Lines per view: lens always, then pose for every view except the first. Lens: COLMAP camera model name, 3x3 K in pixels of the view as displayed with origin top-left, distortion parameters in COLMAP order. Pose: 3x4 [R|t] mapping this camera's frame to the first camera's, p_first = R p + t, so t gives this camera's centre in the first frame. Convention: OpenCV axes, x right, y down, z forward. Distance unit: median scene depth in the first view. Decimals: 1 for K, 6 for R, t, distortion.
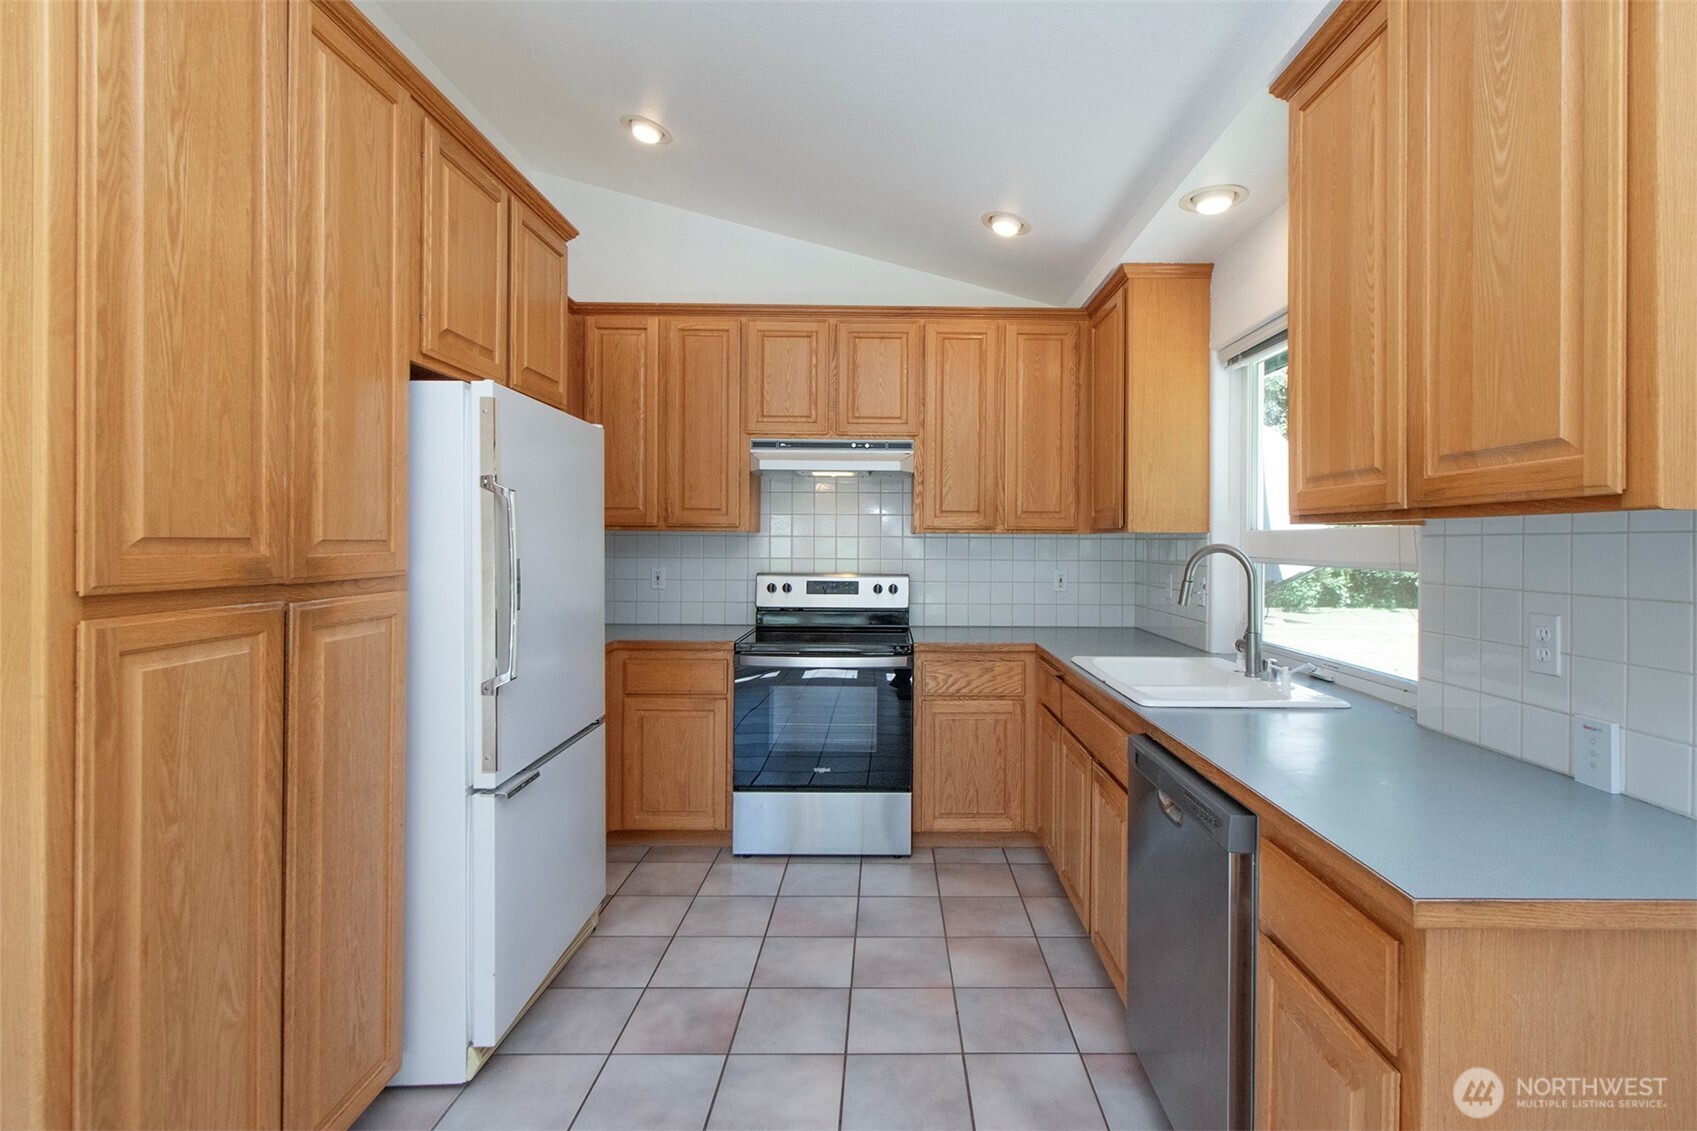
lens RADIAL K [[758.8, 0, 876.4], [0, 758.8, 540.5], [0, 0, 1]] dist [-0.000842, -0.000201]
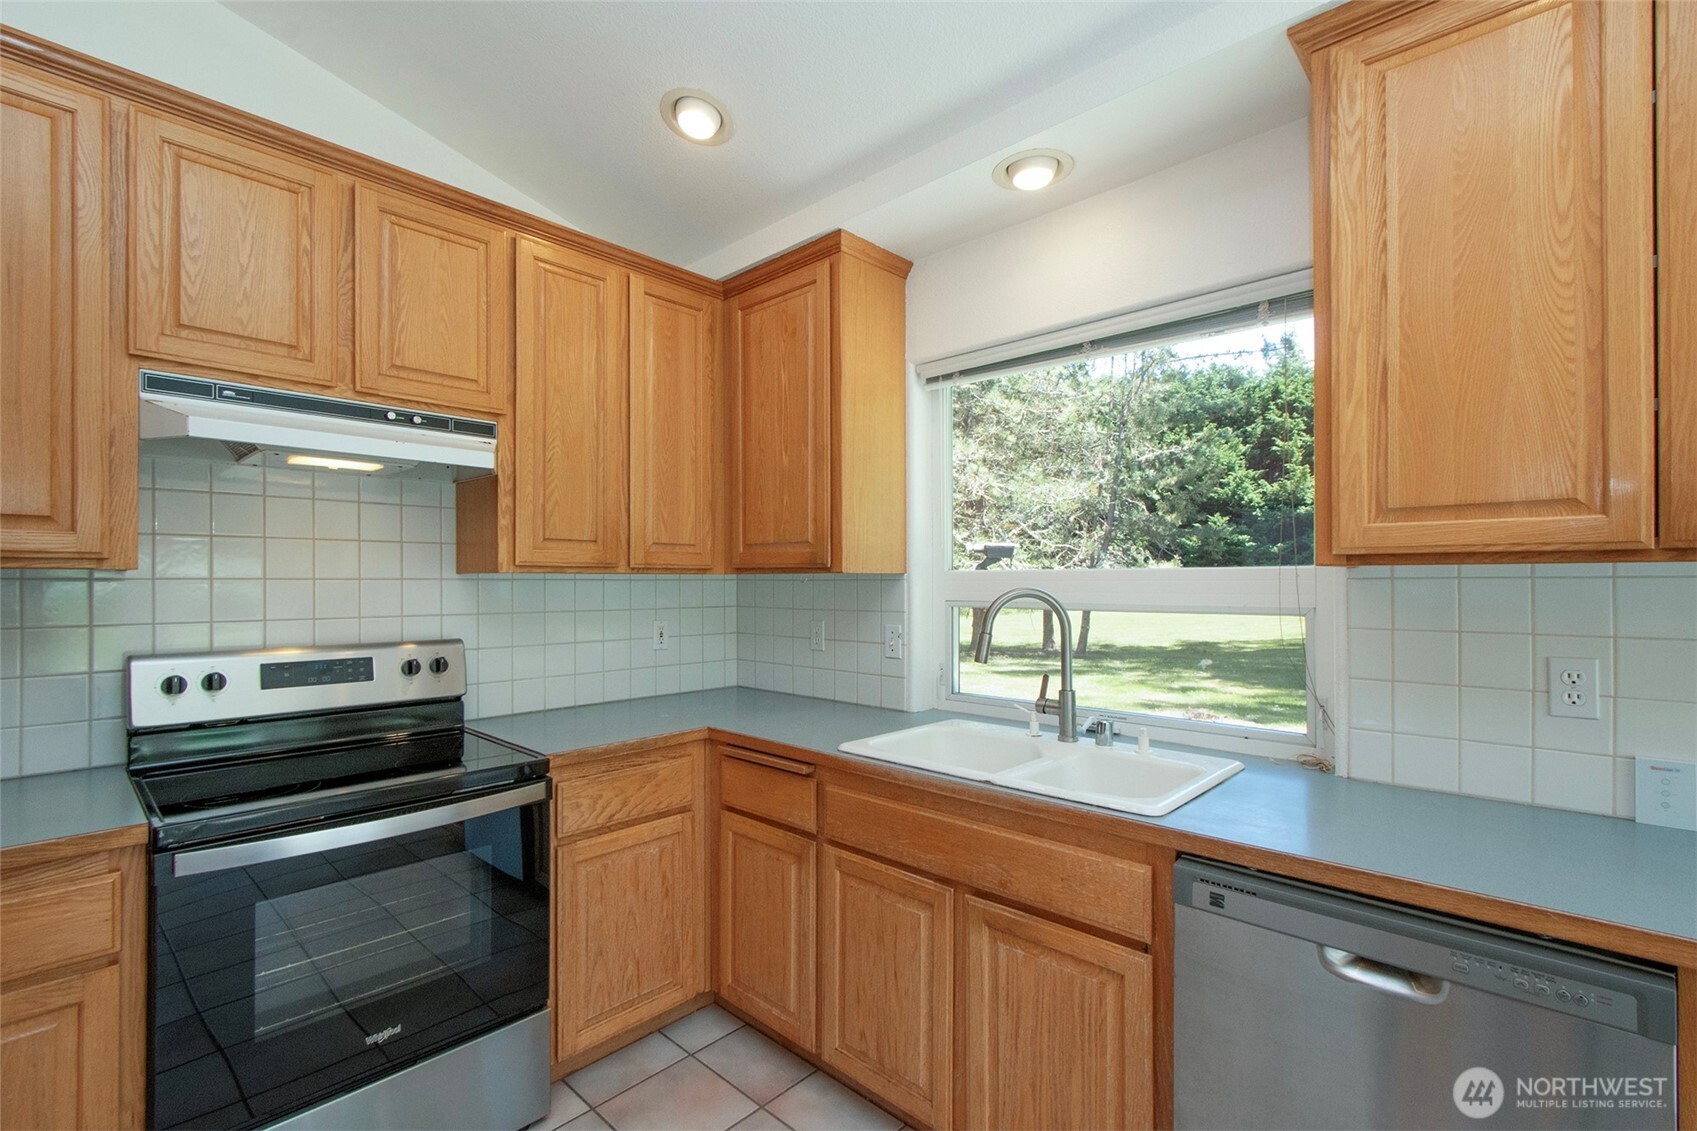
lens RADIAL K [[758.8, 0, 824.0], [0, 758.8, 578.1], [0, 0, 1]] dist [-0.000842, -0.000201]
pose [[0.704845, -0.004770, 0.709345, -0.201109], [0.005020, 0.999986, 0.001736, -0.005452], [-0.709344, 0.002338, 0.704859, 0.382497]]
